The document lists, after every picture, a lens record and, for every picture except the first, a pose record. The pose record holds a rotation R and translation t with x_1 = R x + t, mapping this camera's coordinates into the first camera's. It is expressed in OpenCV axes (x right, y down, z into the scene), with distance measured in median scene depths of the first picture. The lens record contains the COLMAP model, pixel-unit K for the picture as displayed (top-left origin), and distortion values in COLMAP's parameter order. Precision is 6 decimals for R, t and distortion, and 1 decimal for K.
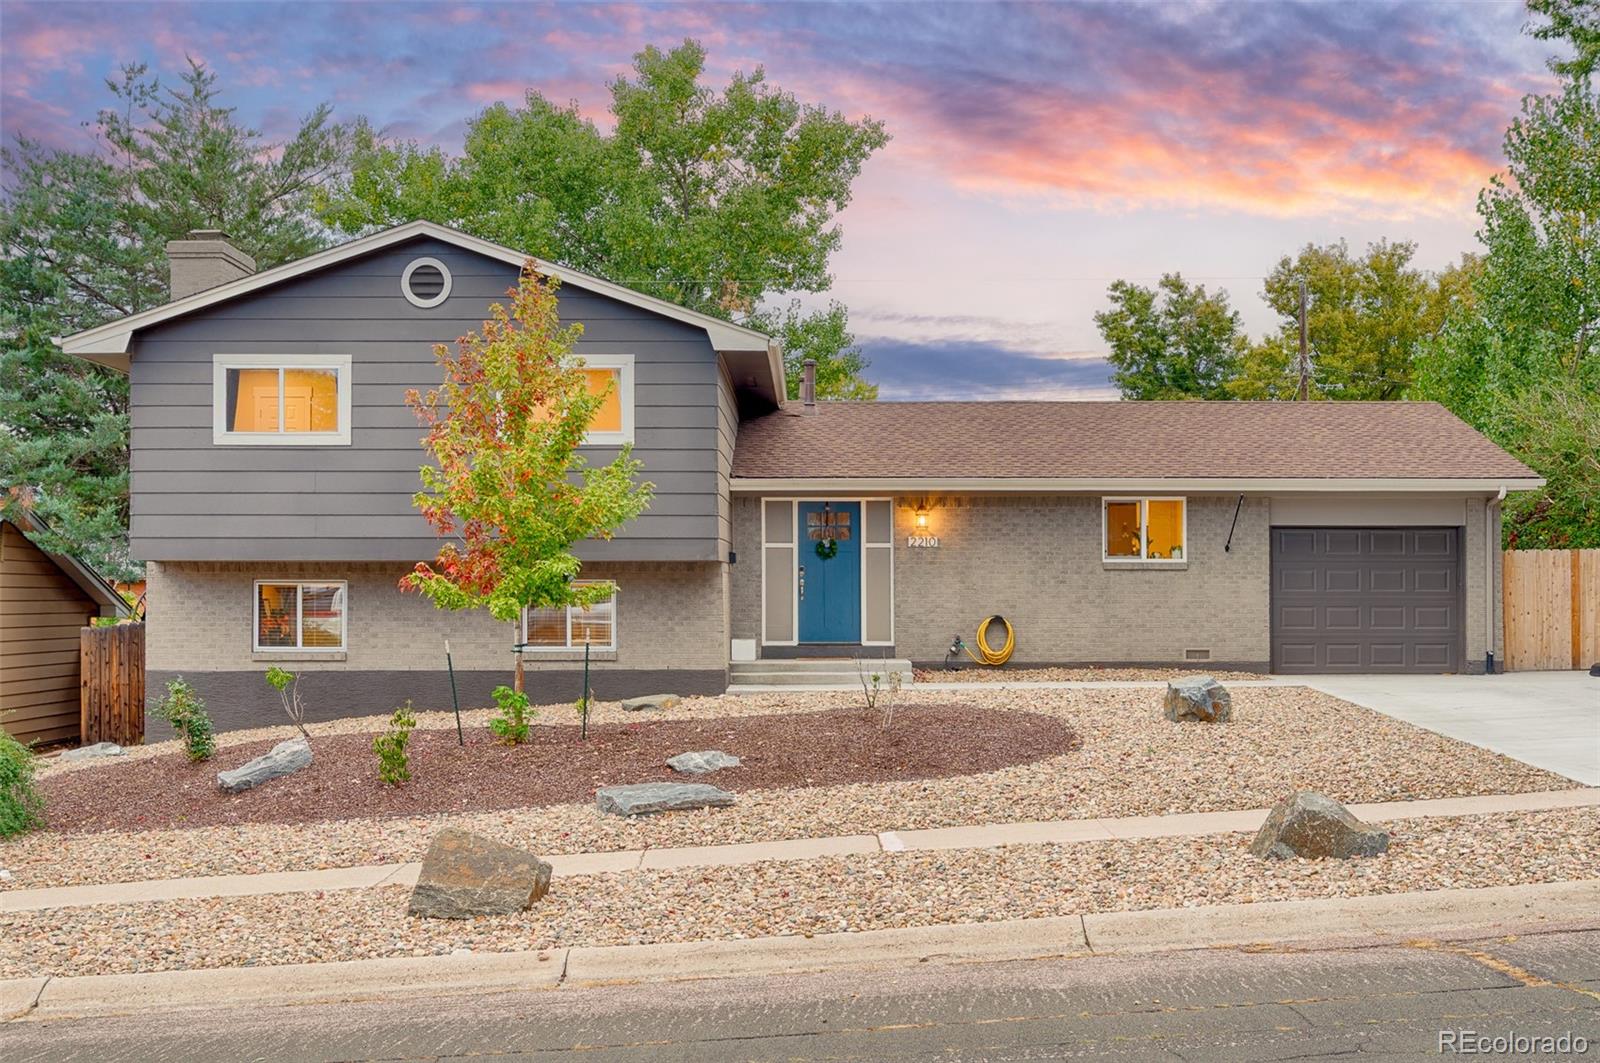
lens RADIAL K [[1895.8, 0, 800.5], [0, 1895.8, 572.6], [0, 0, 1]] dist [0.003584, -0.213679]
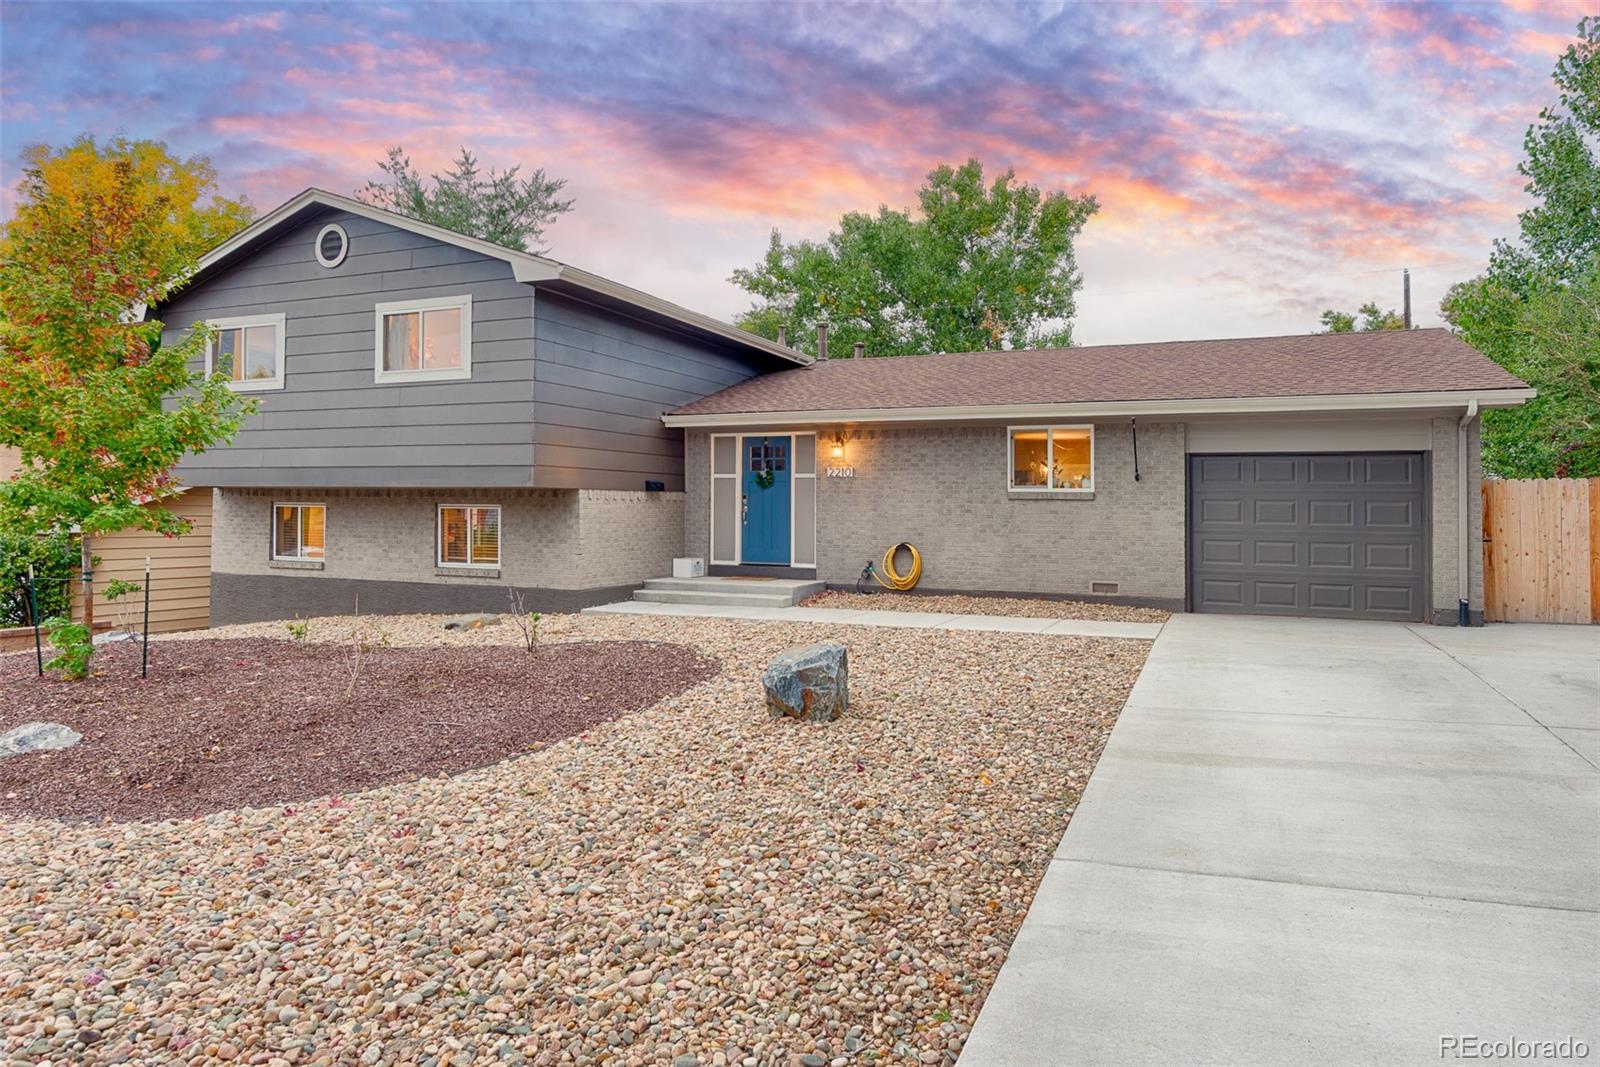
lens RADIAL K [[944.0, 0, 833.9], [0, 944.0, 490.8], [0, 0, 1]] dist [-0.003865, 0.001431]
pose [[0.927922, 0.002754, -0.372764, 0.260196], [-0.007366, 0.999913, -0.010948, 0.000197], [0.372702, 0.012905, 0.927861, 0.503809]]
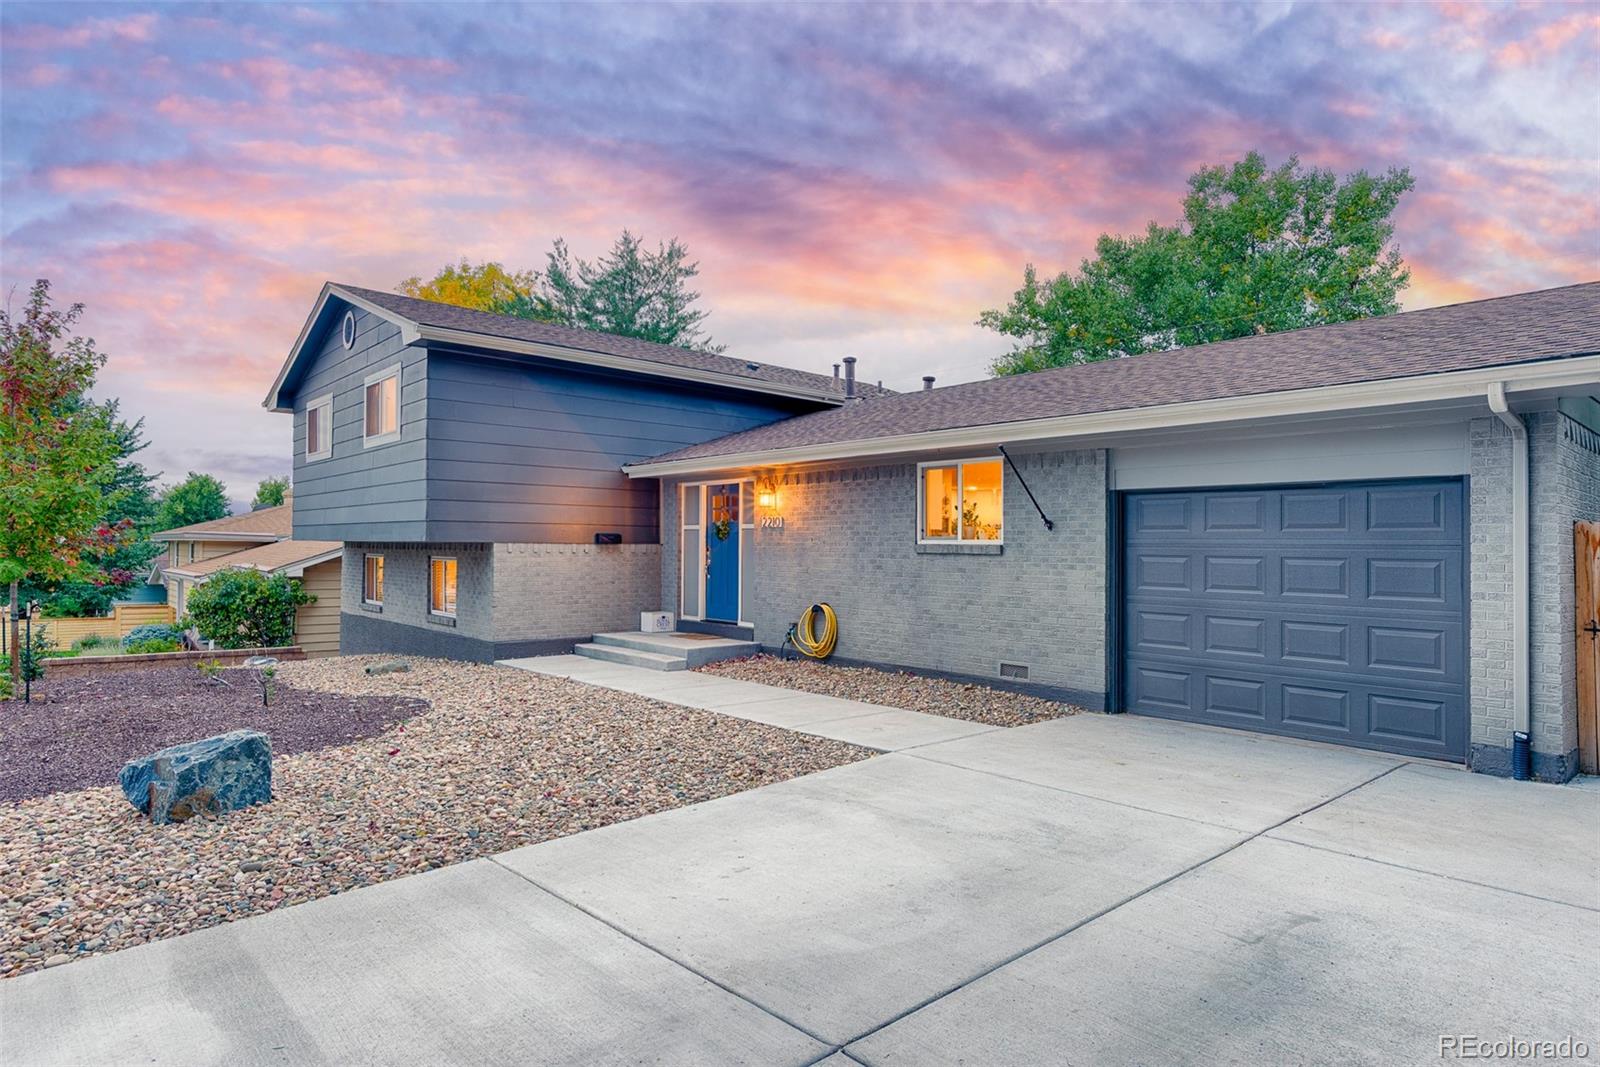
lens RADIAL K [[895.9, 0, 800.0], [0, 895.9, 533.5], [0, 0, 1]] dist [-0.000013, 0.000993]
pose [[0.669448, -0.004656, -0.742844, 0.410649], [-0.005231, 0.999926, -0.010982, -0.005492], [0.742841, 0.011237, 0.669374, 0.707132]]
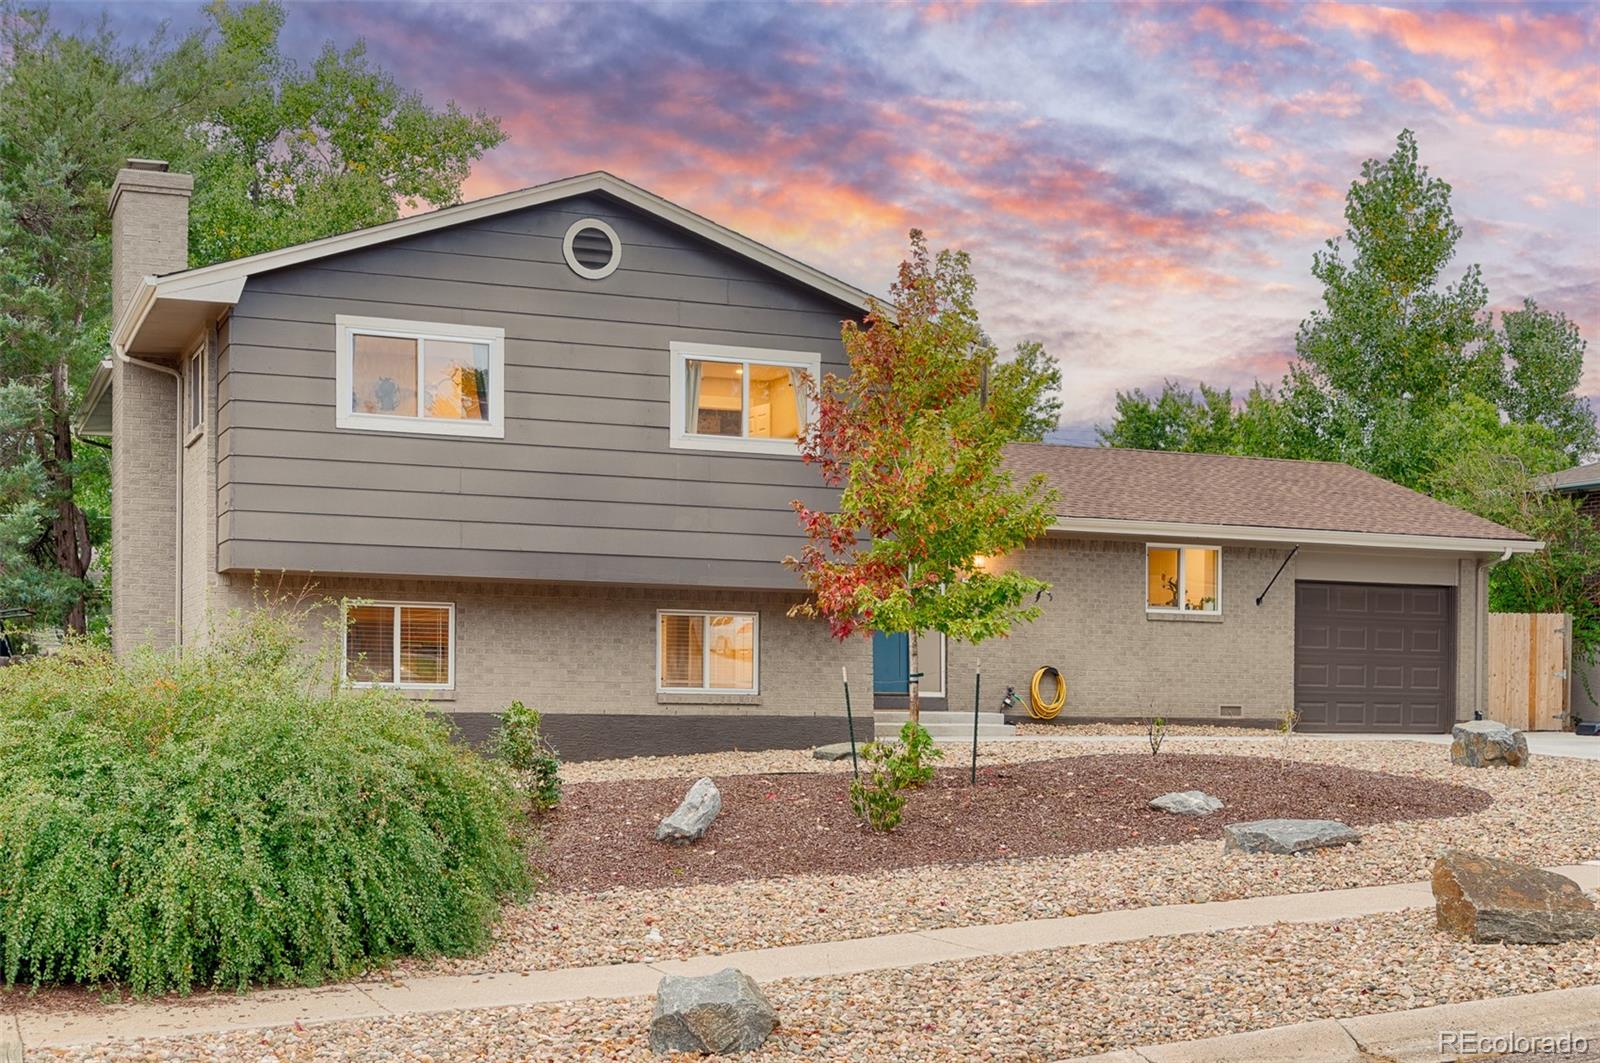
lens RADIAL K [[2126.5, 0, 799.6], [0, 2126.5, 605.9], [0, 0, 1]] dist [-0.005324, -0.037359]
pose [[0.925980, 0.030261, 0.376358, -0.398876], [-0.020851, 0.999360, -0.029052, 0.025765], [-0.376997, 0.019054, 0.926019, 0.084995]]
